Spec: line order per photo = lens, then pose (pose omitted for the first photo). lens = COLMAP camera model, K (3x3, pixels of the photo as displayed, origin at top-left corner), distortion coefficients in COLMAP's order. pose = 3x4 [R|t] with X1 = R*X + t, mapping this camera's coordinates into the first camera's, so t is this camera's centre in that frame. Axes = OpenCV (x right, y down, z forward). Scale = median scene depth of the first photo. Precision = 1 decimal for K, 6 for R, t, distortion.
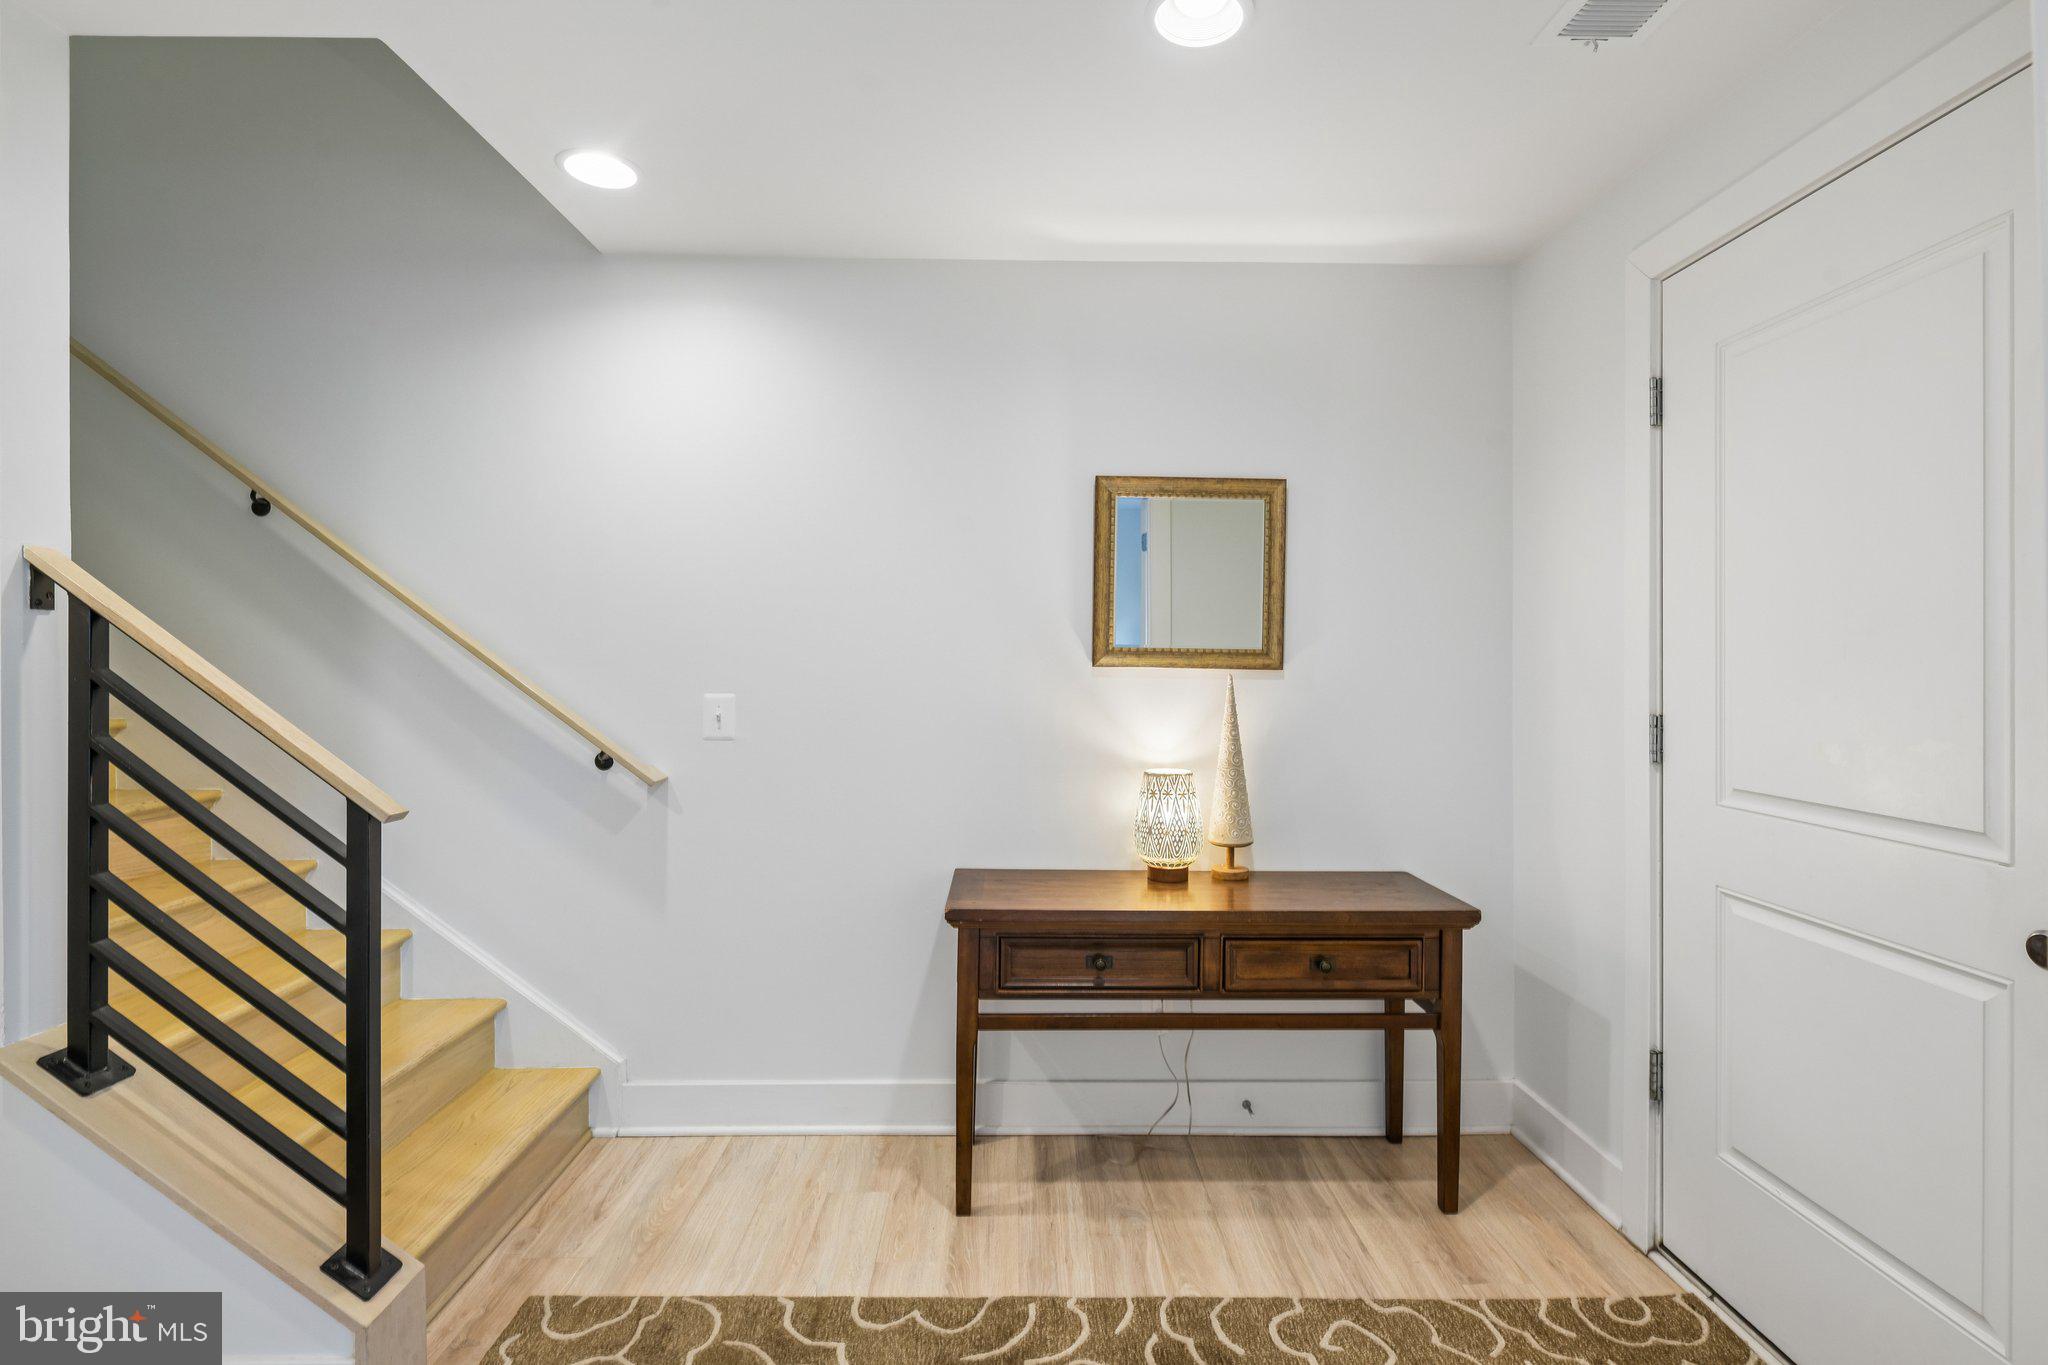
lens RADIAL K [[977.4, 0, 1014.1], [0, 977.4, 686.7], [0, 0, 1]] dist [-0.002090, -0.000060]
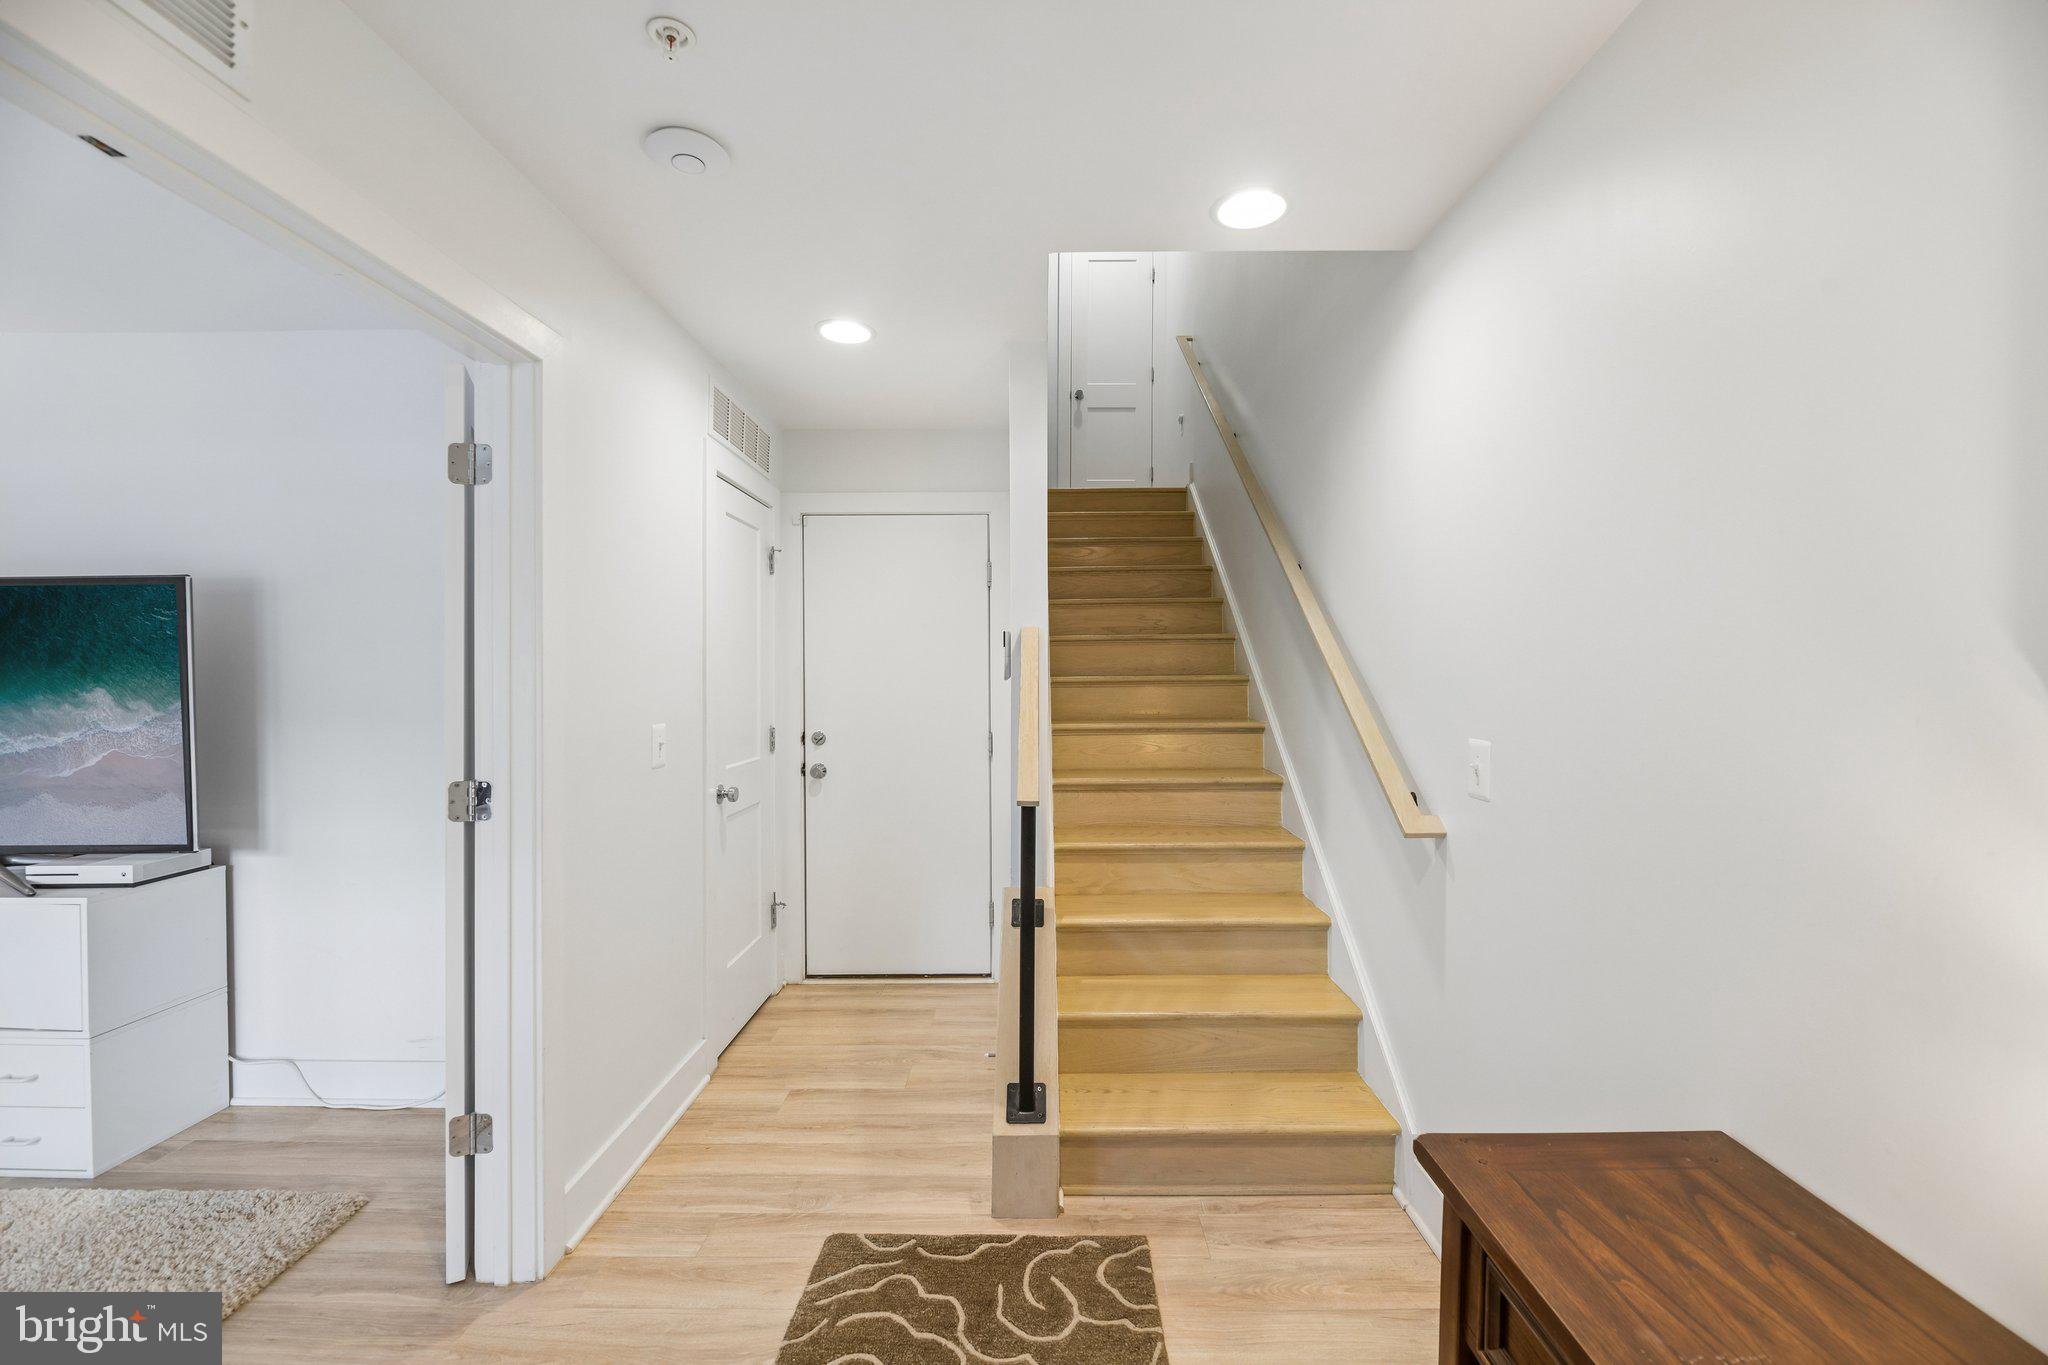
lens RADIAL K [[816.0, 0, 1020.5], [0, 816.0, 686.6], [0, 0, 1]] dist [-0.004183, -0.000061]
pose [[-0.017574, 0.024956, -0.999534, 0.409173], [-0.021086, 0.999457, 0.025325, -0.051705], [0.999623, 0.021521, -0.017038, 0.738355]]
